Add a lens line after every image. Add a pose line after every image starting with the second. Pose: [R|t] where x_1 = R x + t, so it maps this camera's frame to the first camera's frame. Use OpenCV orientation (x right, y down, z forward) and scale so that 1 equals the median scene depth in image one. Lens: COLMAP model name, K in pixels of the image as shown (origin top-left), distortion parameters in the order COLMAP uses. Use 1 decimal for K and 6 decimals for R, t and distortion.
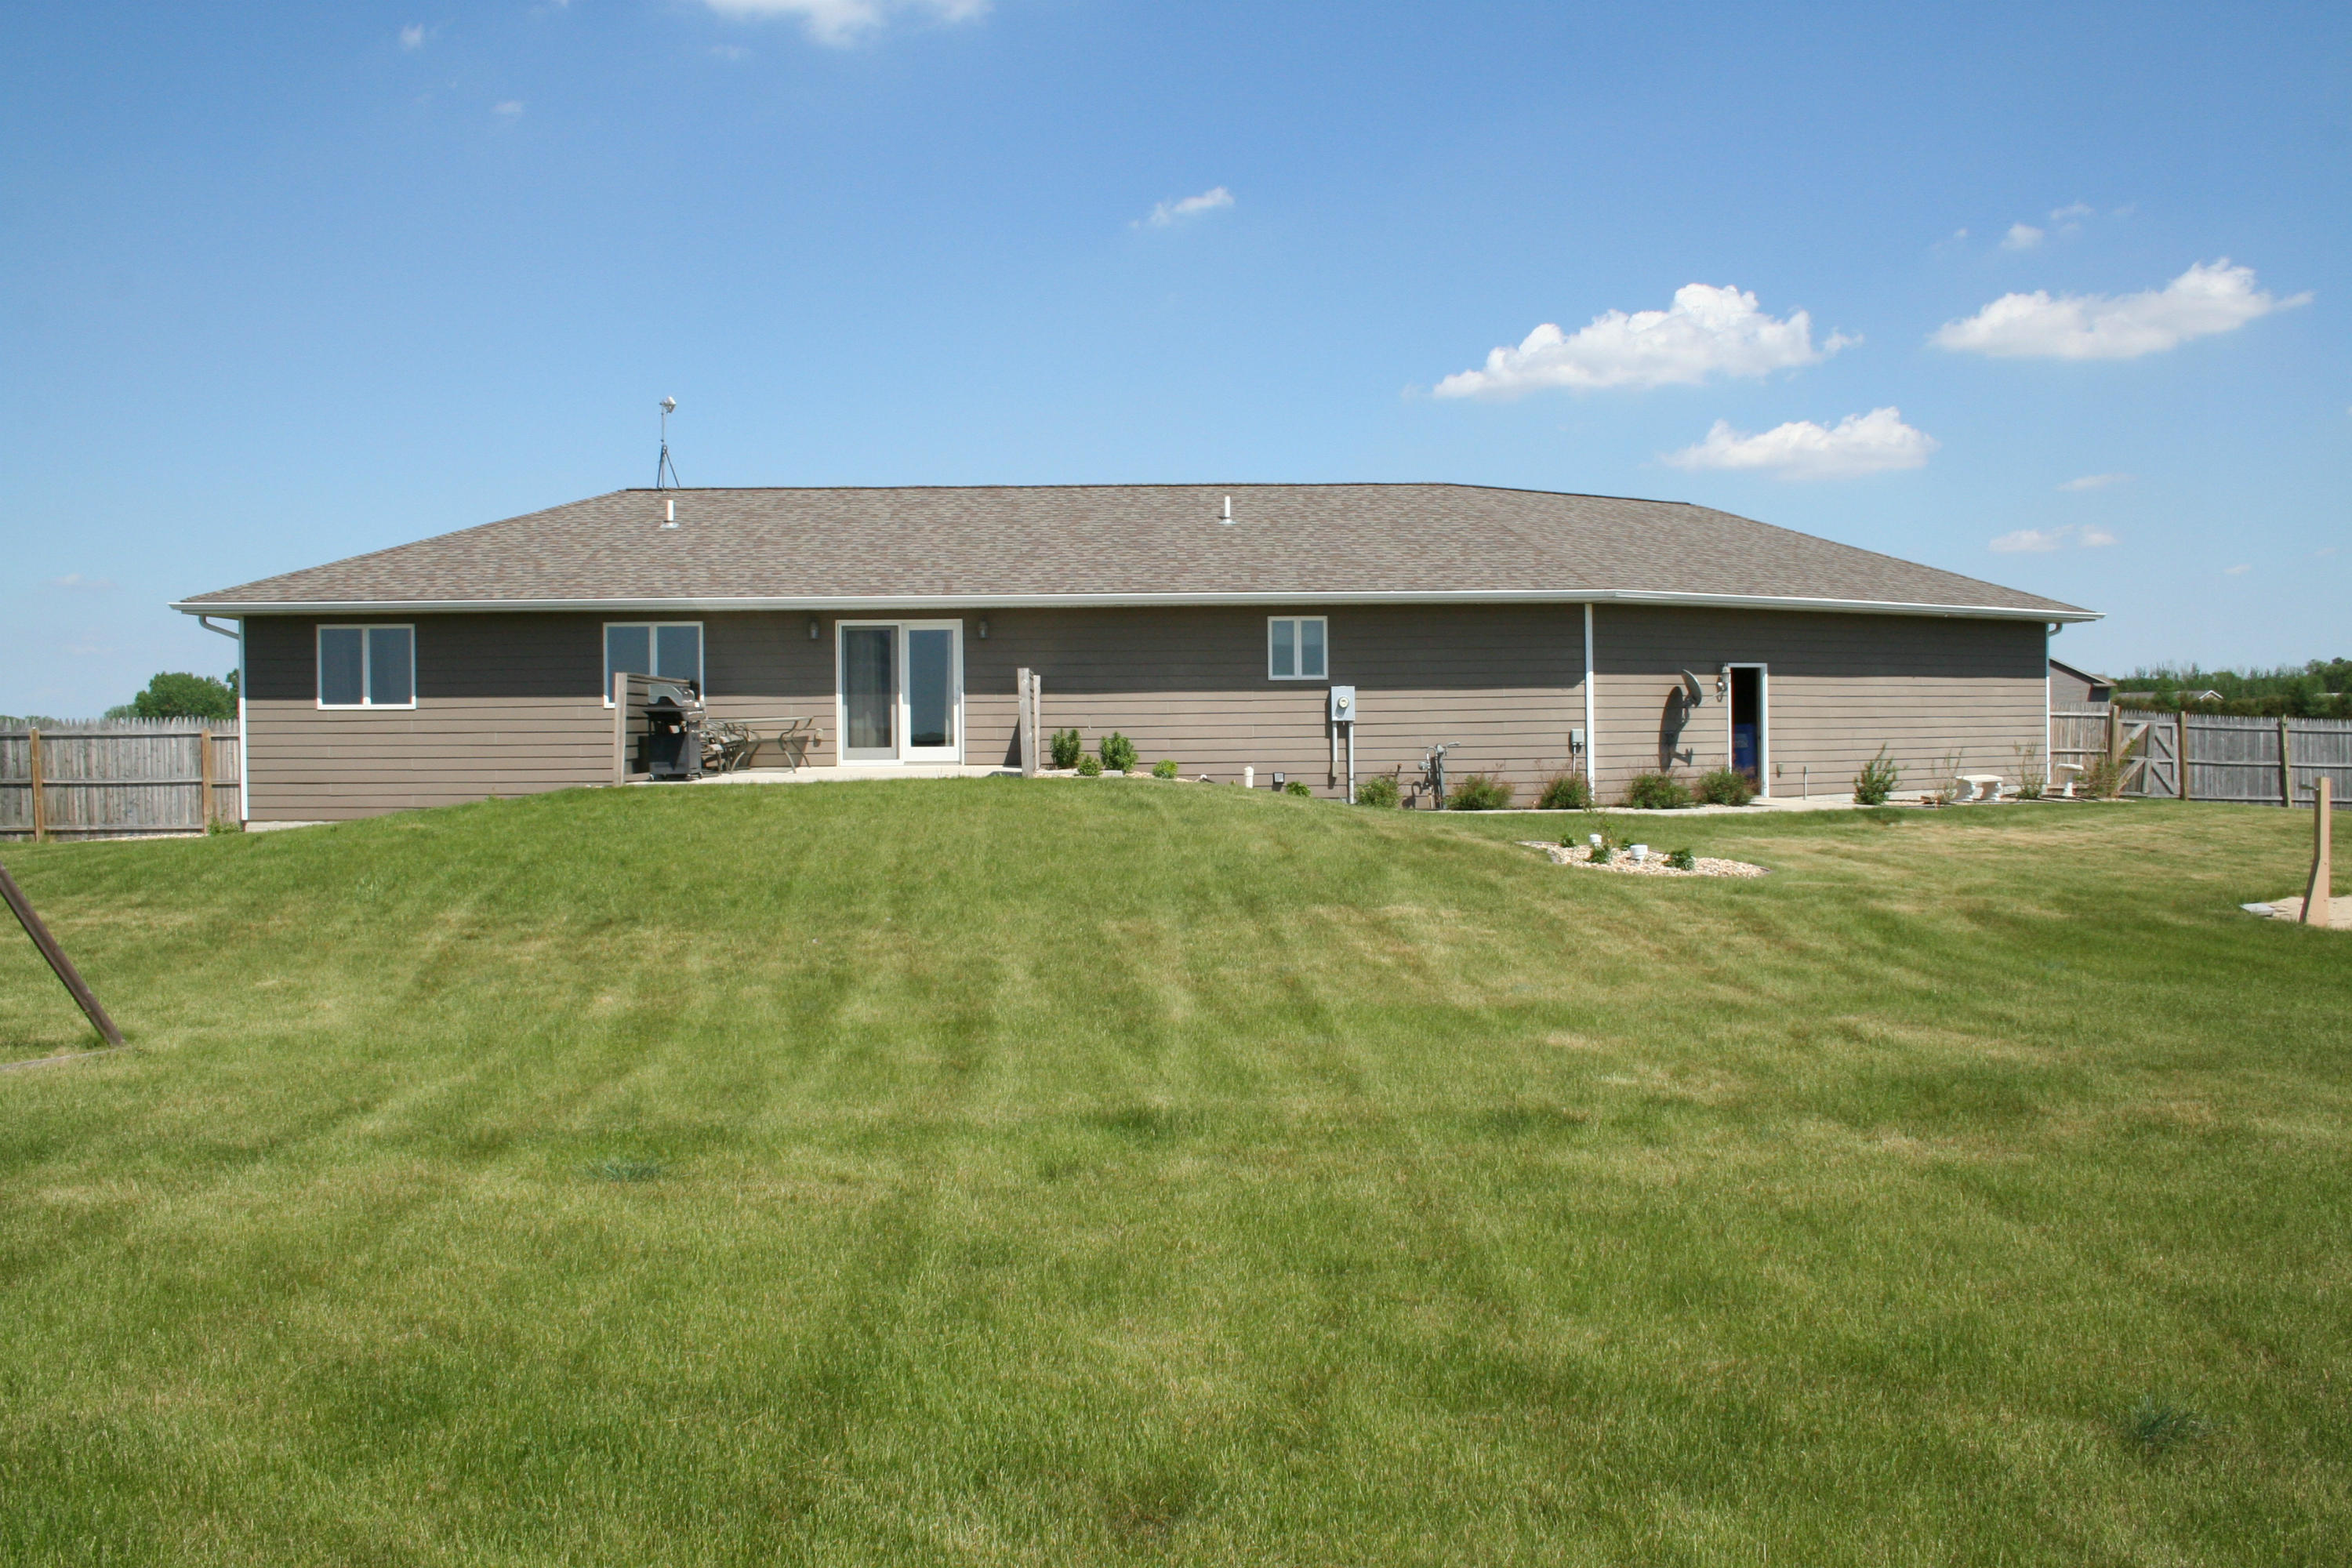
lens RADIAL K [[2012.4, 0, 1214.4], [0, 2012.4, 769.8], [0, 0, 1]] dist [-0.127820, 0.115399]
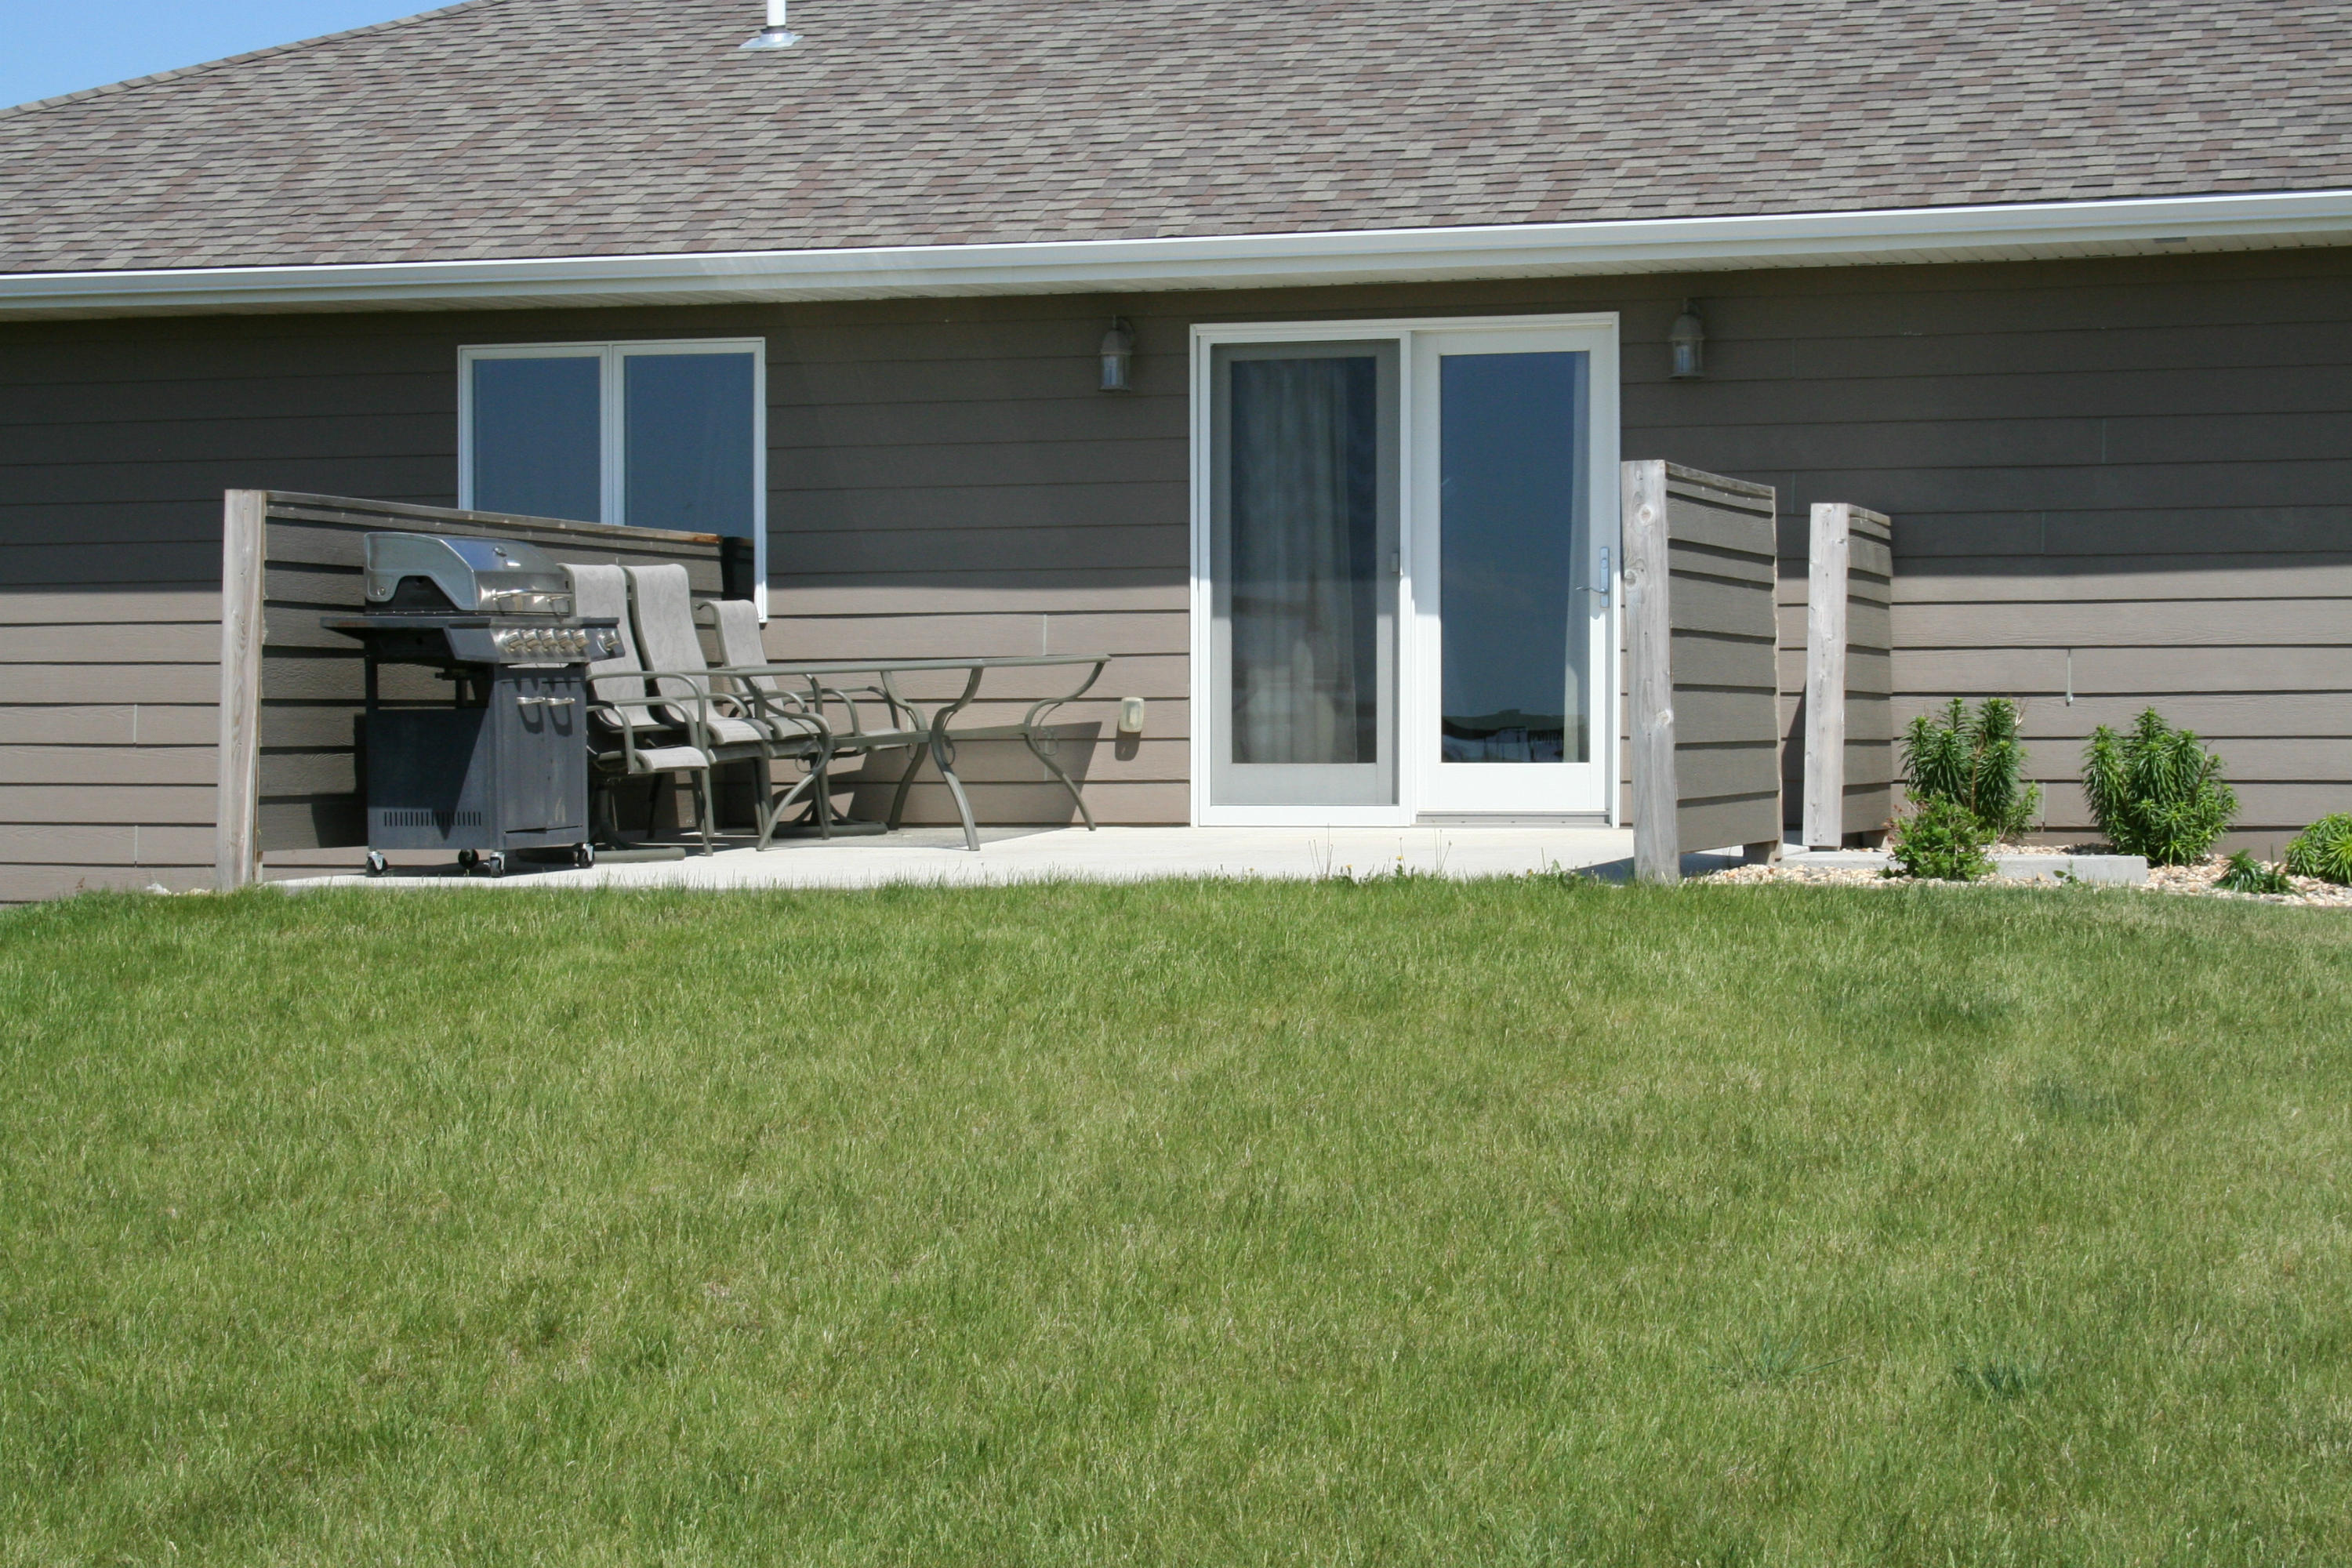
lens RADIAL K [[5019.8, 0, 1176.0], [0, 5019.8, 784.0], [0, 0, 1]] dist [0.064073, 0.357742]
pose [[0.938129, 0.007910, -0.346195, 0.061972], [-0.010926, 0.999917, -0.006761, -0.003069], [0.346113, 0.010125, 0.938138, 0.315262]]
